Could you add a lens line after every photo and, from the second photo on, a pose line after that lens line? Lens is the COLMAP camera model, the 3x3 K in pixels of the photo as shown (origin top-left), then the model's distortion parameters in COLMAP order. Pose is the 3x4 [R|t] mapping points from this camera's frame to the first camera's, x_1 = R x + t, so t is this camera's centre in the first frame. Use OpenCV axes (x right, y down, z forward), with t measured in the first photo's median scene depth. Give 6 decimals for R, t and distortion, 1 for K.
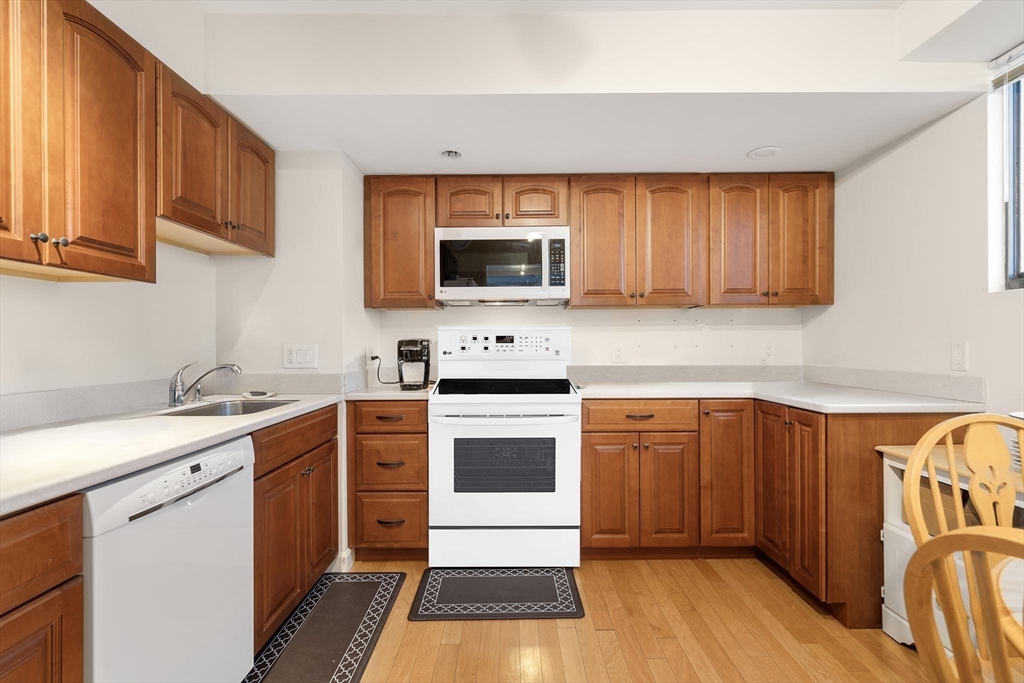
lens RADIAL K [[467.9, 0, 514.5], [0, 467.9, 343.2], [0, 0, 1]] dist [-0.017346, 0.000239]
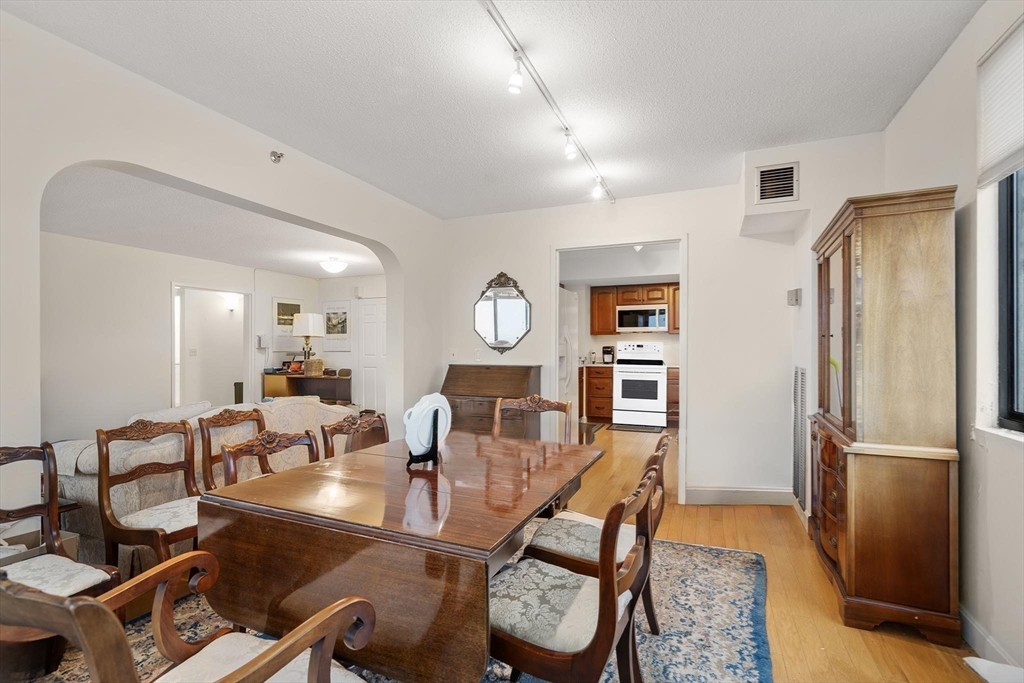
lens RADIAL K [[467.9, 0, 508.4], [0, 467.9, 350.2], [0, 0, 1]] dist [-0.017346, 0.000239]
pose [[0.917433, 0.009319, -0.397780, 0.371844], [-0.011949, 0.999920, -0.004135, 0.037297], [0.397710, 0.008547, 0.917471, -1.924089]]
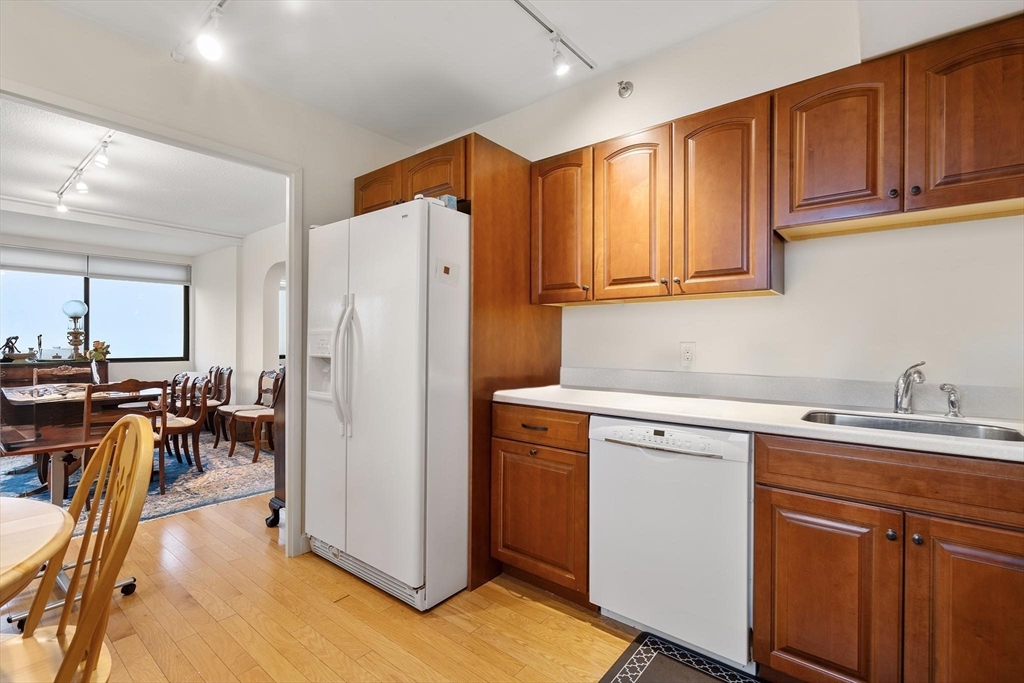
lens RADIAL K [[467.9, 0, 515.7], [0, 467.9, 343.0], [0, 0, 1]] dist [-0.017346, 0.000239]
pose [[-0.637472, 0.000431, -0.770474, 0.647419], [-0.003167, 0.999990, 0.003179, 0.001755], [0.770467, 0.004467, -0.637464, 1.564833]]
